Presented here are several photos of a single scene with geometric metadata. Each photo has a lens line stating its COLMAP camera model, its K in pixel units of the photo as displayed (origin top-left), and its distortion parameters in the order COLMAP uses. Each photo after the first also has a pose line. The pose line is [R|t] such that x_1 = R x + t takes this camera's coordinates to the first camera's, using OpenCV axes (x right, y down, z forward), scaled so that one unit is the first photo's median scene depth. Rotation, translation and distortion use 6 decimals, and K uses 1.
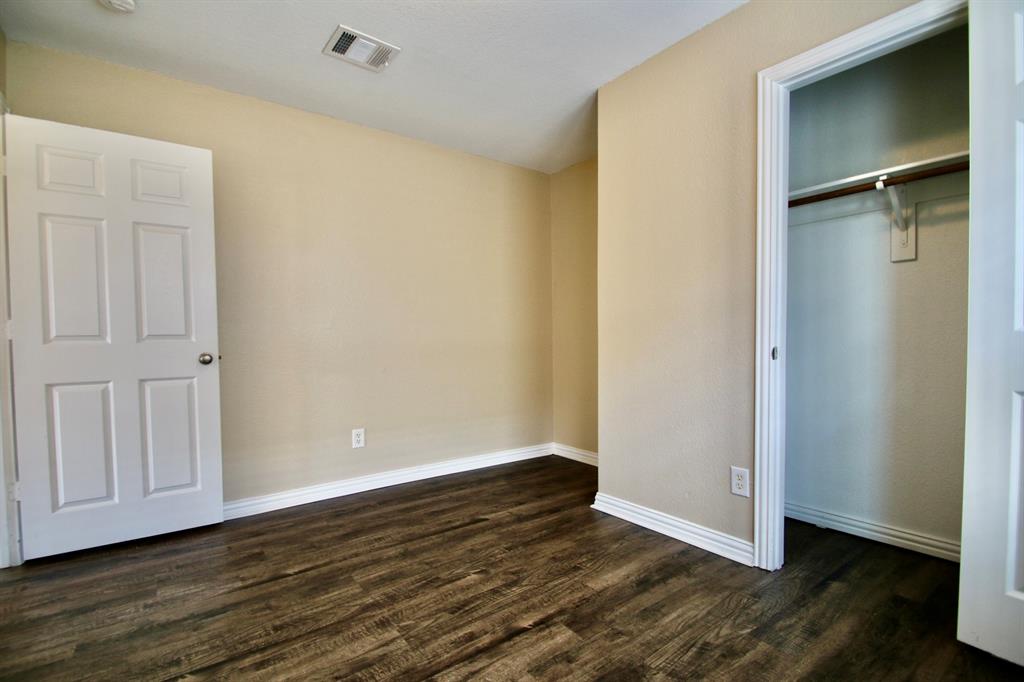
lens RADIAL K [[473.9, 0, 507.5], [0, 473.9, 338.9], [0, 0, 1]] dist [0.000206, -0.005651]
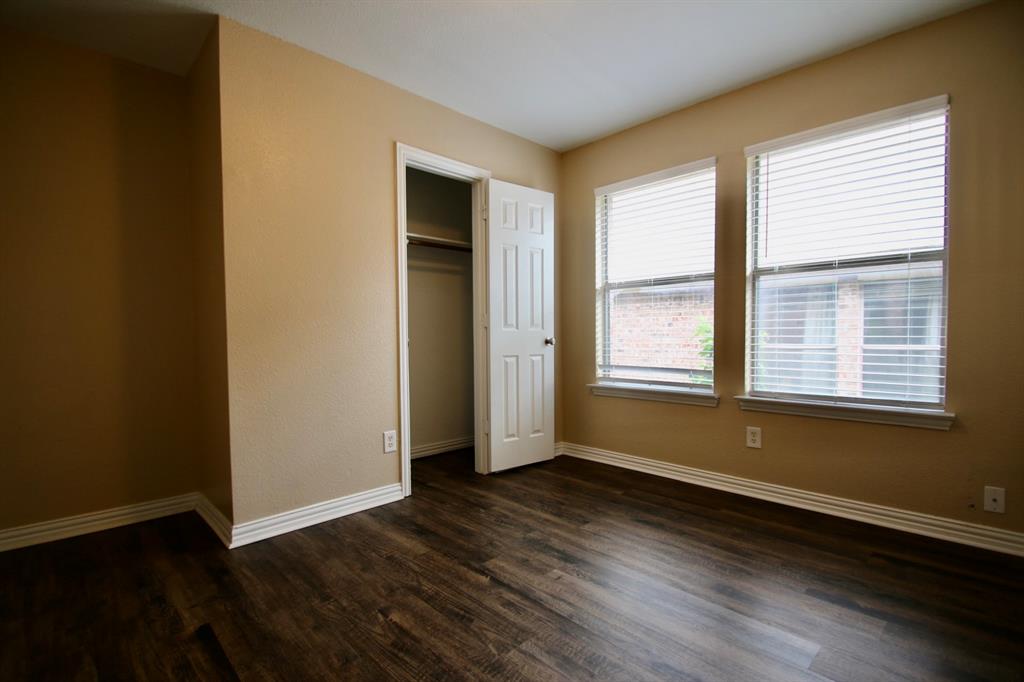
lens RADIAL K [[473.9, 0, 496.8], [0, 473.9, 348.0], [0, 0, 1]] dist [0.000206, -0.005651]
pose [[-0.131513, -0.013206, 0.991226, -0.941684], [0.006875, 0.999875, 0.014234, 0.023880], [-0.991291, 0.008687, -0.131406, 0.962737]]
